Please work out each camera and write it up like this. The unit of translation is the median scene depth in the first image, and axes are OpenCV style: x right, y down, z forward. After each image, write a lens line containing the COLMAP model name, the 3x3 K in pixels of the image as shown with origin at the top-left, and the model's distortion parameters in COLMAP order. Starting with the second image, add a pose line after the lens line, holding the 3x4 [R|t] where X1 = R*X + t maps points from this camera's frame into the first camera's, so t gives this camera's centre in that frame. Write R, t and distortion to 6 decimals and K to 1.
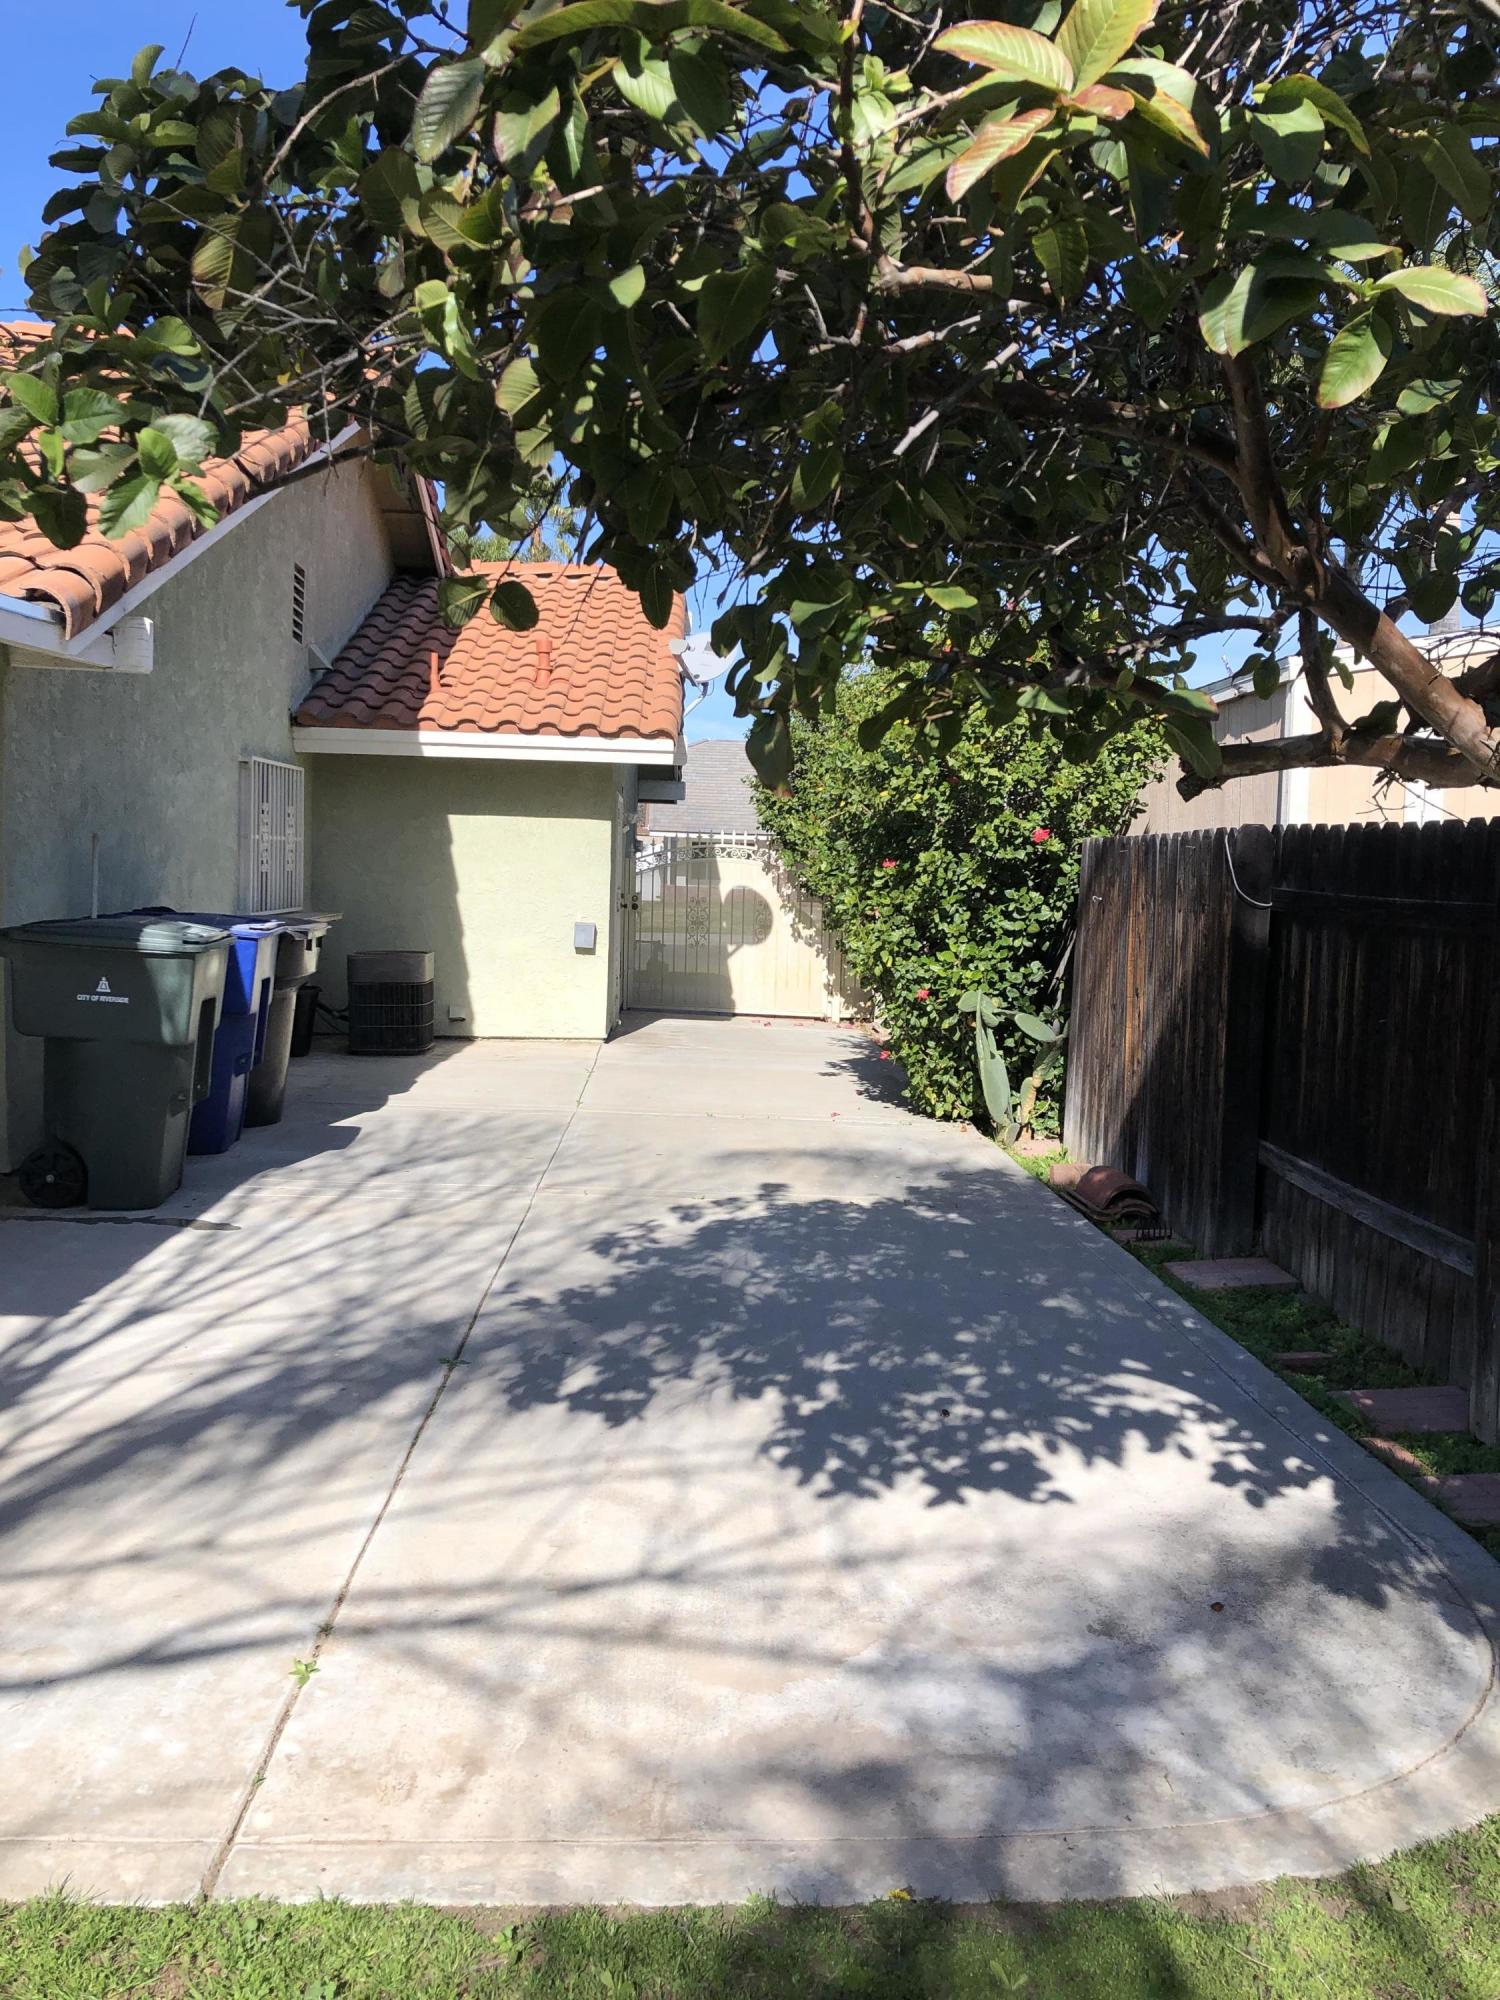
lens RADIAL K [[1626.1, 0, 738.8], [0, 1626.1, 979.7], [0, 0, 1]] dist [0.035232, -0.051958]
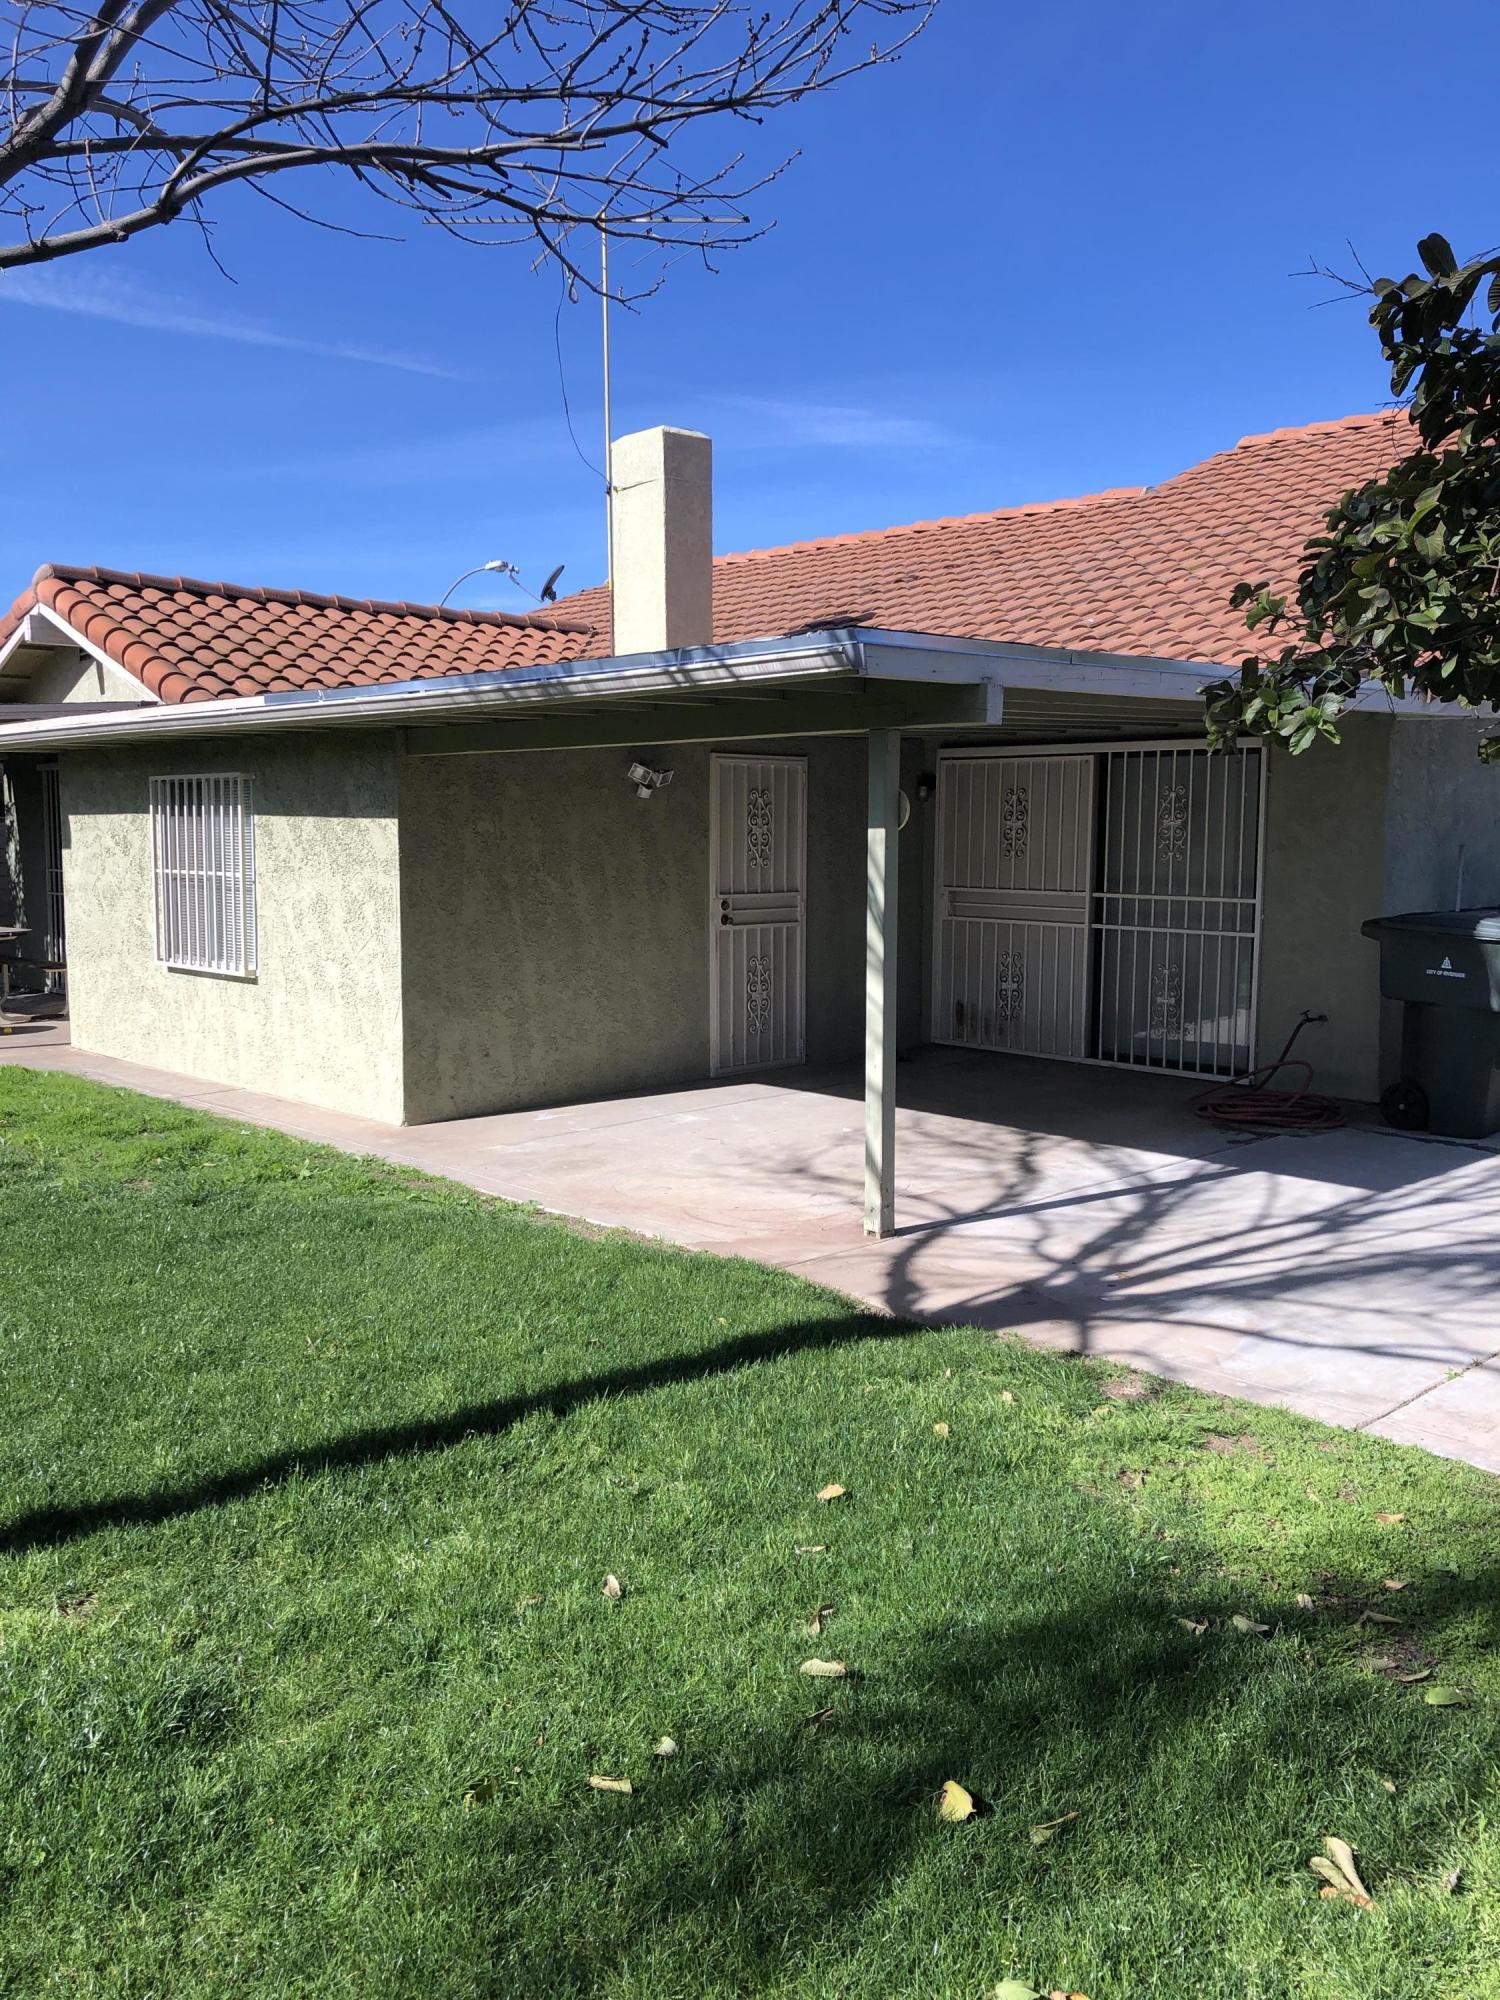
lens RADIAL K [[1656.1, 0, 750.0], [0, 1656.1, 1000.0], [0, 0, 1]] dist [0.001571, -0.325165]
pose [[0.665517, 0.046354, -0.744941, 0.377562], [-0.033282, 0.998920, 0.032424, 0.015134], [0.745640, 0.003214, 0.666341, -0.501208]]
